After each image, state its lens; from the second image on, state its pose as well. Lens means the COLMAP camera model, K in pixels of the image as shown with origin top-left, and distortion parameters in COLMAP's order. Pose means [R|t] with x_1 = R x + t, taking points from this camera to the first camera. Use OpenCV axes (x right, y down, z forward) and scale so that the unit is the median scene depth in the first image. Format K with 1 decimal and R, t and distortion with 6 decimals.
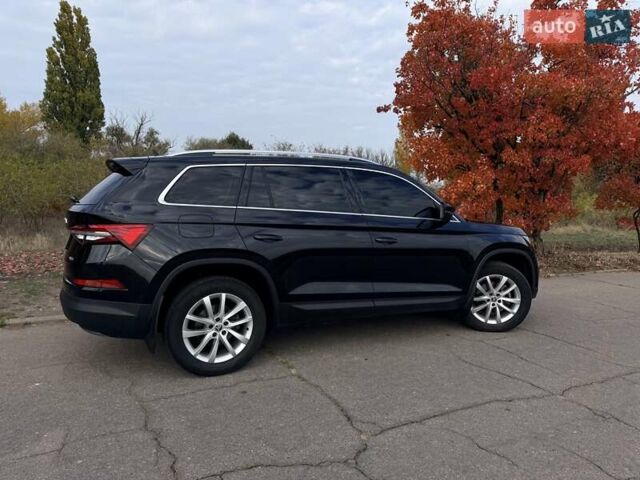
lens RADIAL K [[445.9, 0, 320.0], [0, 445.9, 240.0], [0, 0, 1]] dist [0.028932, -0.004219]
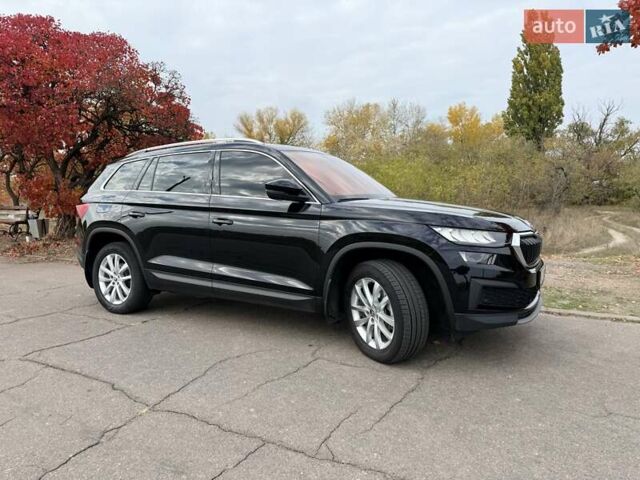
lens RADIAL K [[446.3, 0, 306.1], [0, 446.3, 240.6], [0, 0, 1]] dist [0.072277, -0.113020]
pose [[0.549095, 0.050976, -0.834204, 1.138512], [-0.053619, 0.998231, 0.025705, 0.007282], [0.834038, 0.030615, 0.550857, 0.646860]]
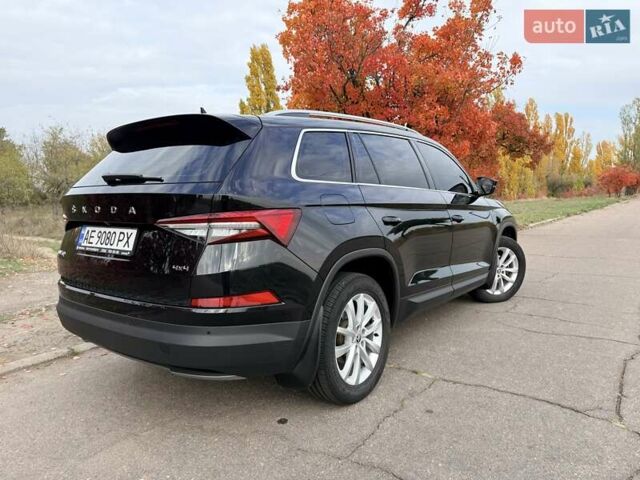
lens RADIAL K [[452.3, 0, 320.0], [0, 452.3, 240.0], [0, 0, 1]] dist [0.021284, -0.004465]
pose [[0.894228, -0.078291, 0.440712, -0.561129], [0.072297, 0.996920, 0.030406, -0.003373], [-0.441735, 0.004672, 0.897133, 0.285962]]
